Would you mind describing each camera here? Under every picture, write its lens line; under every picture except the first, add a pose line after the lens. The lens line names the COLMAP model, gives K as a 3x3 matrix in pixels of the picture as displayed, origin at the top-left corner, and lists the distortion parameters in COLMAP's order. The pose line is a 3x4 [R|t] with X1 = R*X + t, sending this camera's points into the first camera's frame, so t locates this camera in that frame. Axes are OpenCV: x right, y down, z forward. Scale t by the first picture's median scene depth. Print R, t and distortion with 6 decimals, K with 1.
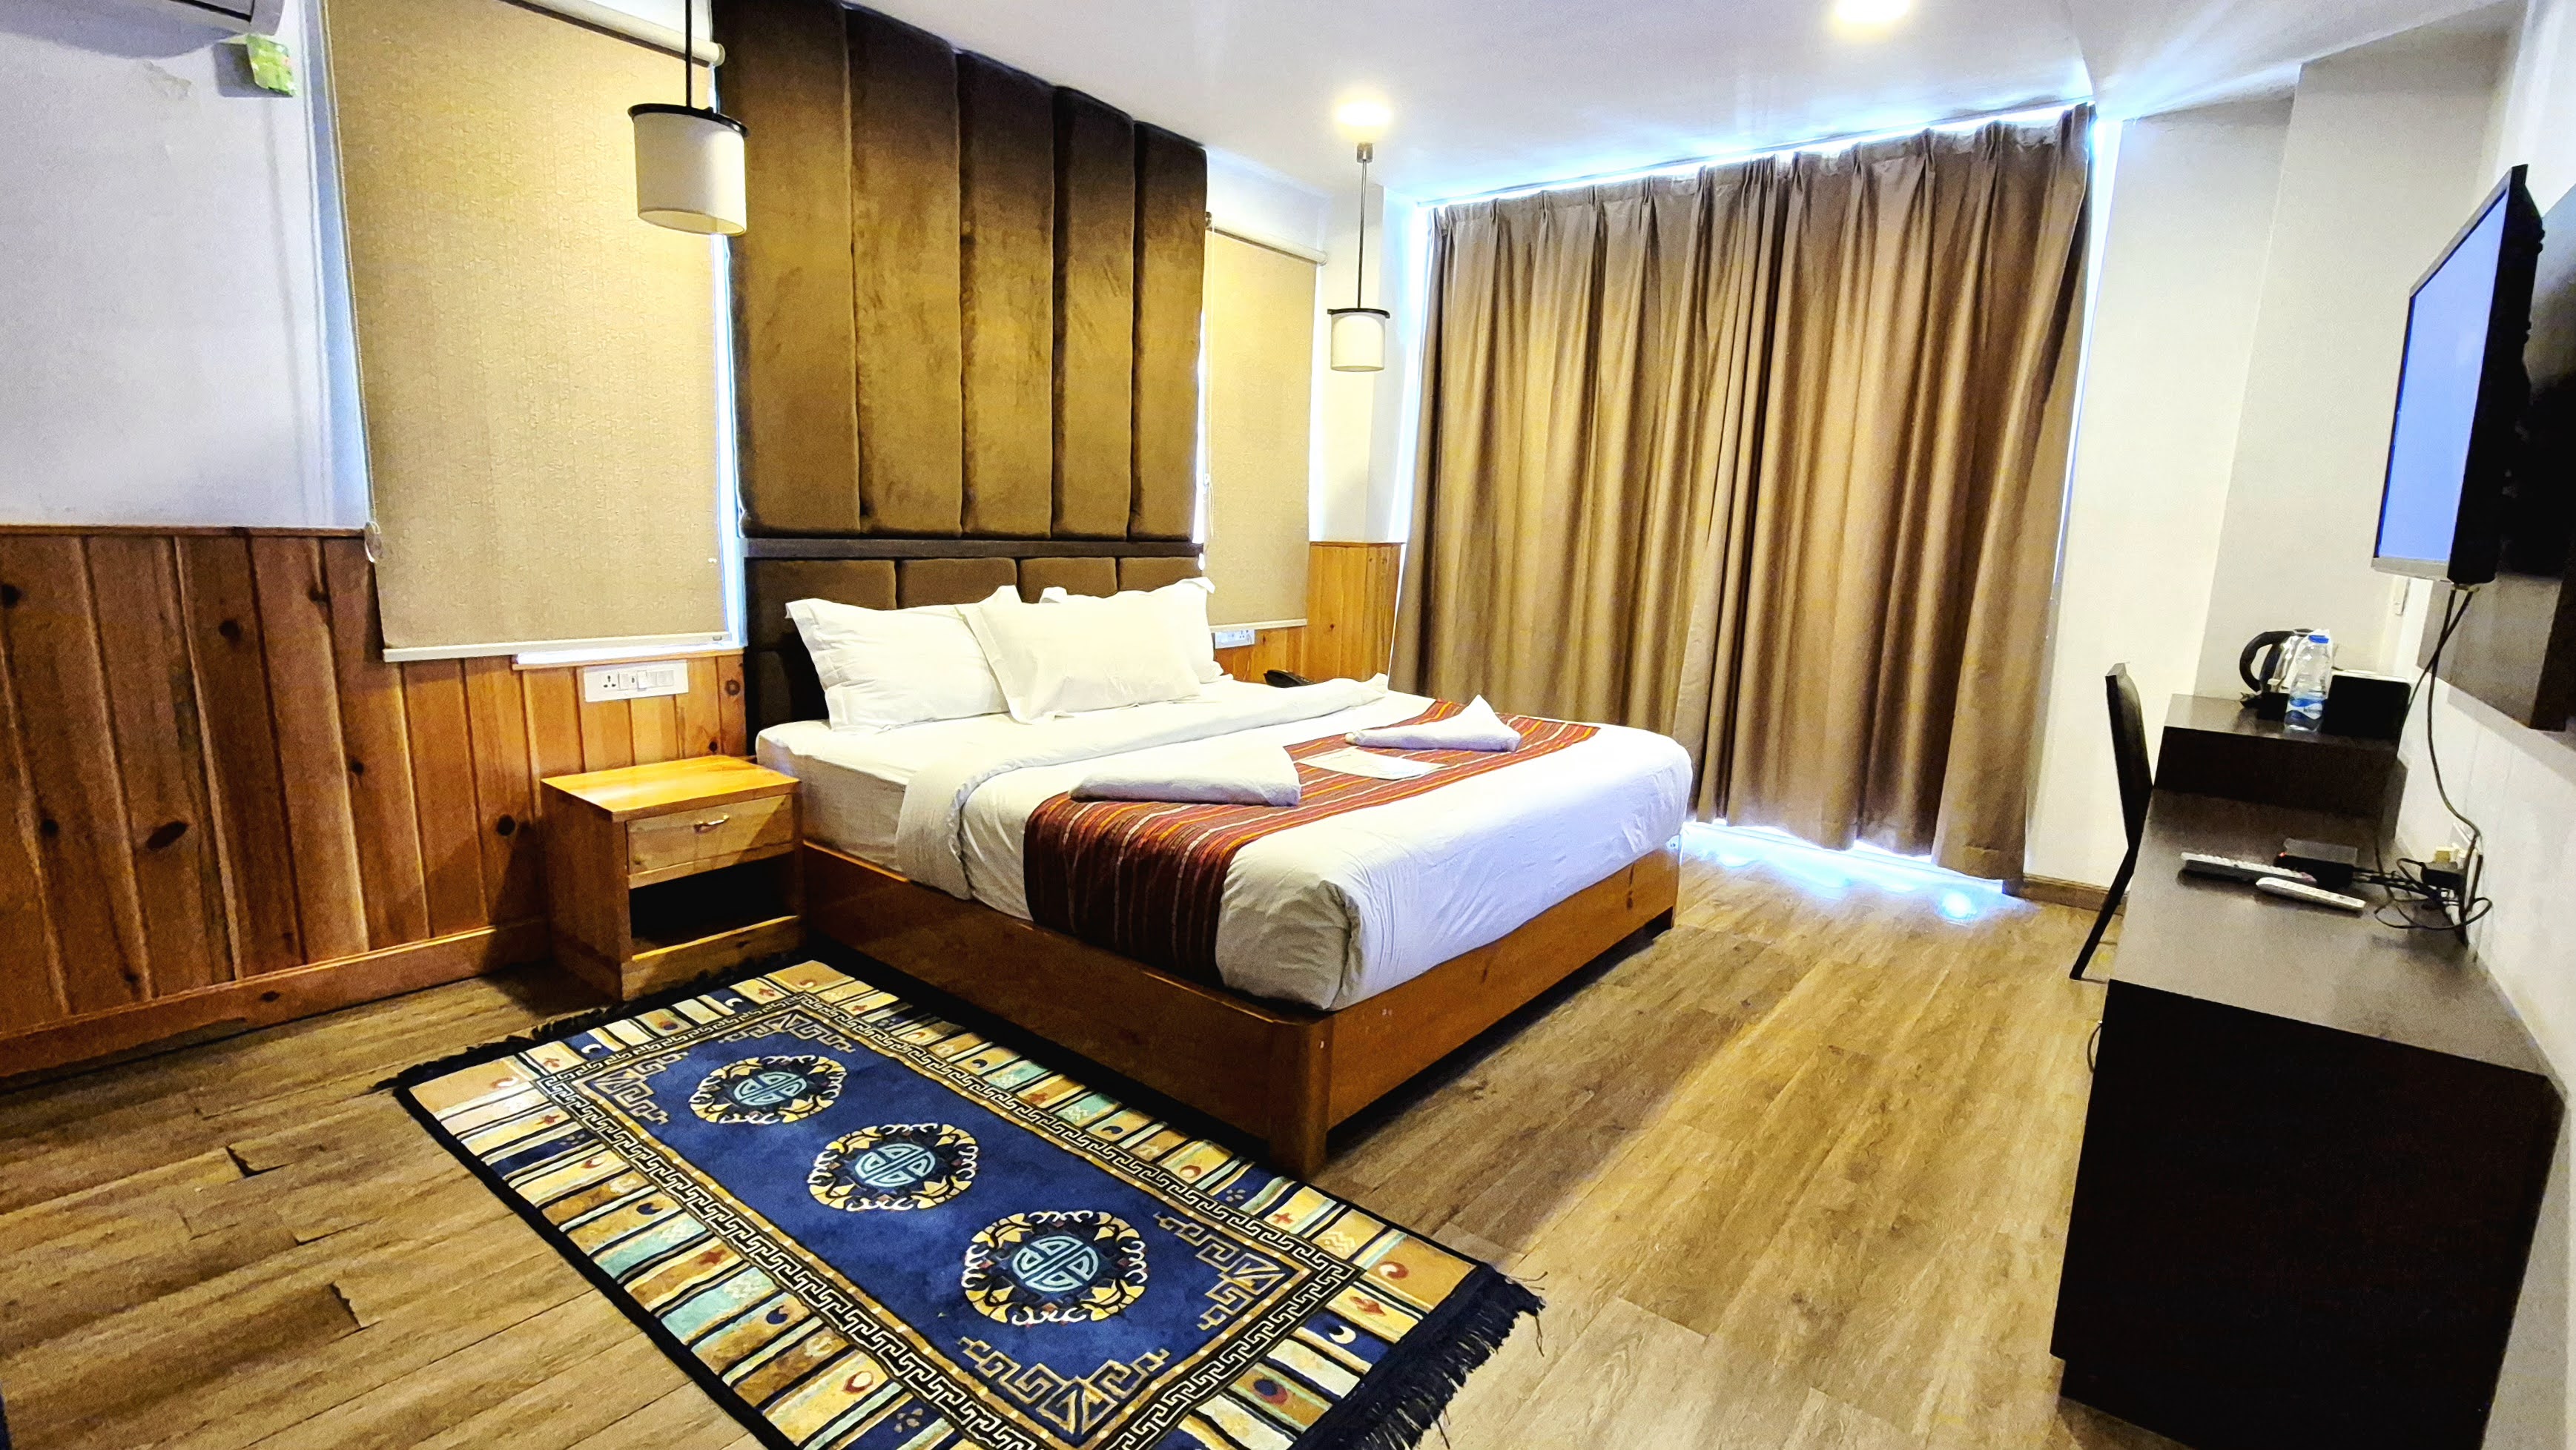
lens RADIAL K [[1158.6, 0, 1288.0], [0, 1158.6, 725.0], [0, 0, 1]] dist [0.001970, 0.000118]
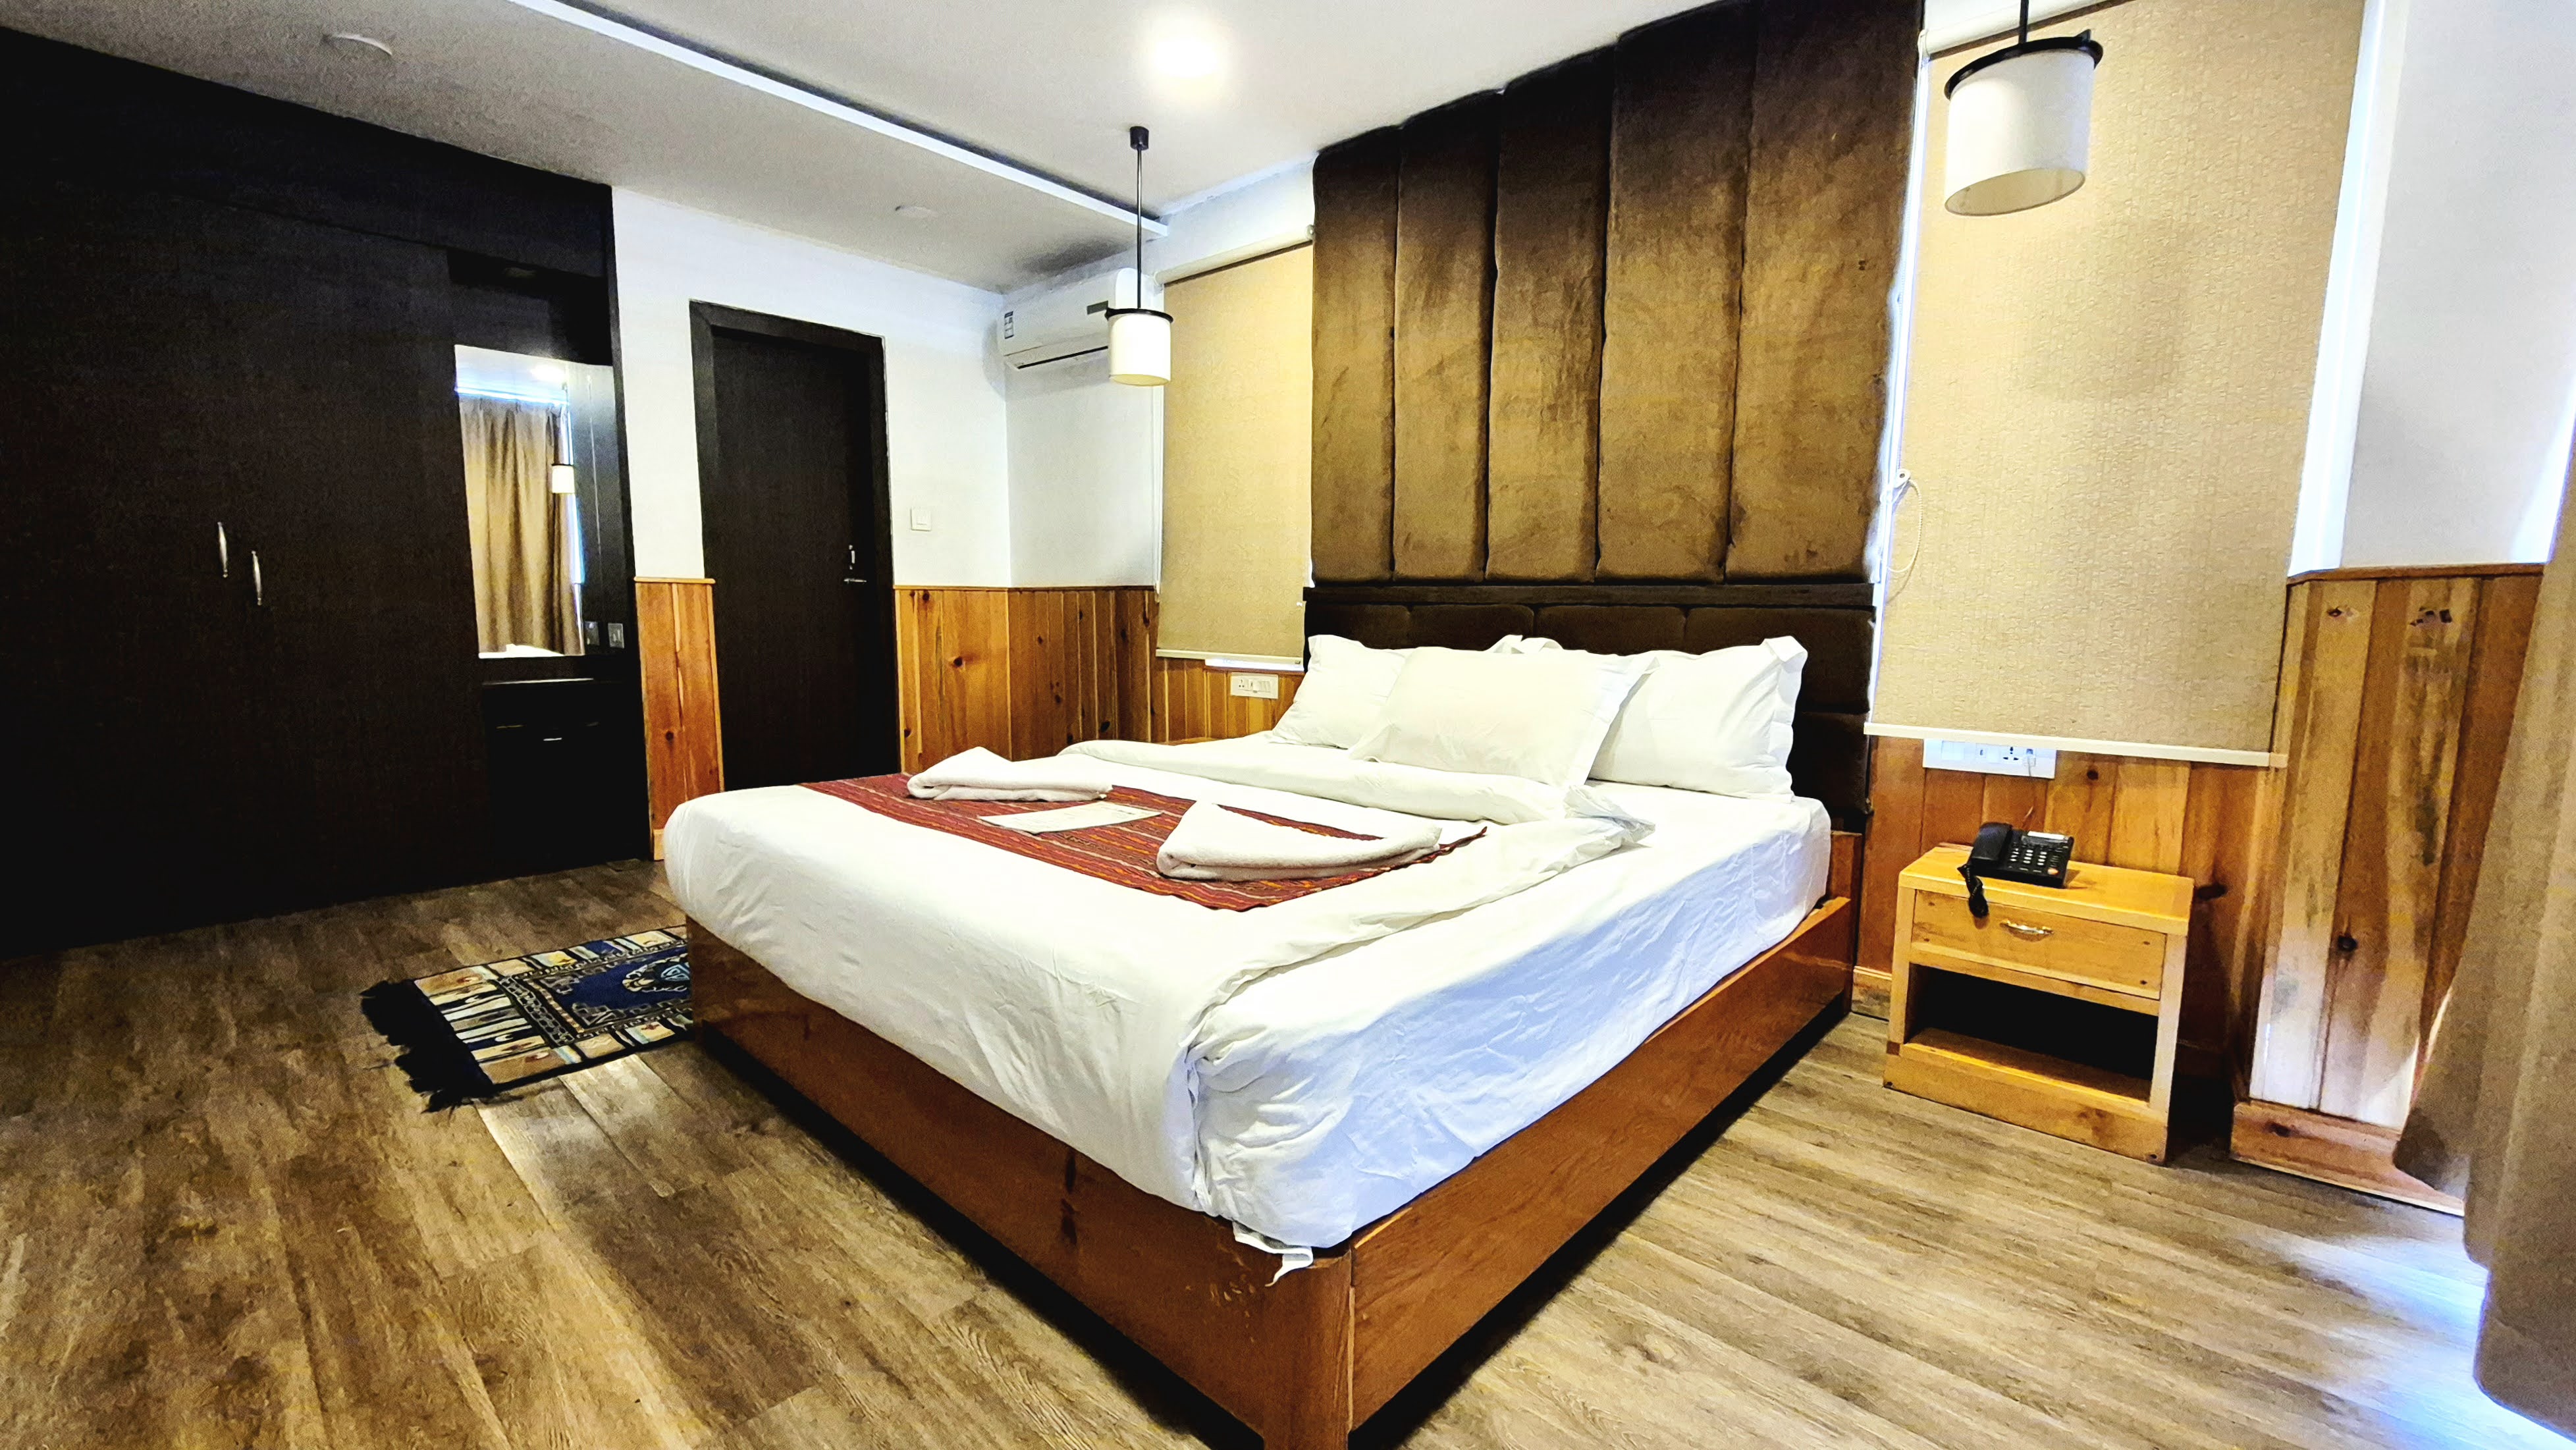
lens RADIAL K [[1016.7, 0, 1288.0], [0, 1016.7, 725.0], [0, 0, 1]] dist [0.000013, -0.000206]
pose [[-0.056237, 0.088427, -0.994494, 0.789530], [-0.182132, 0.978448, 0.097300, -0.132583], [0.981665, 0.186601, -0.038920, 1.200156]]
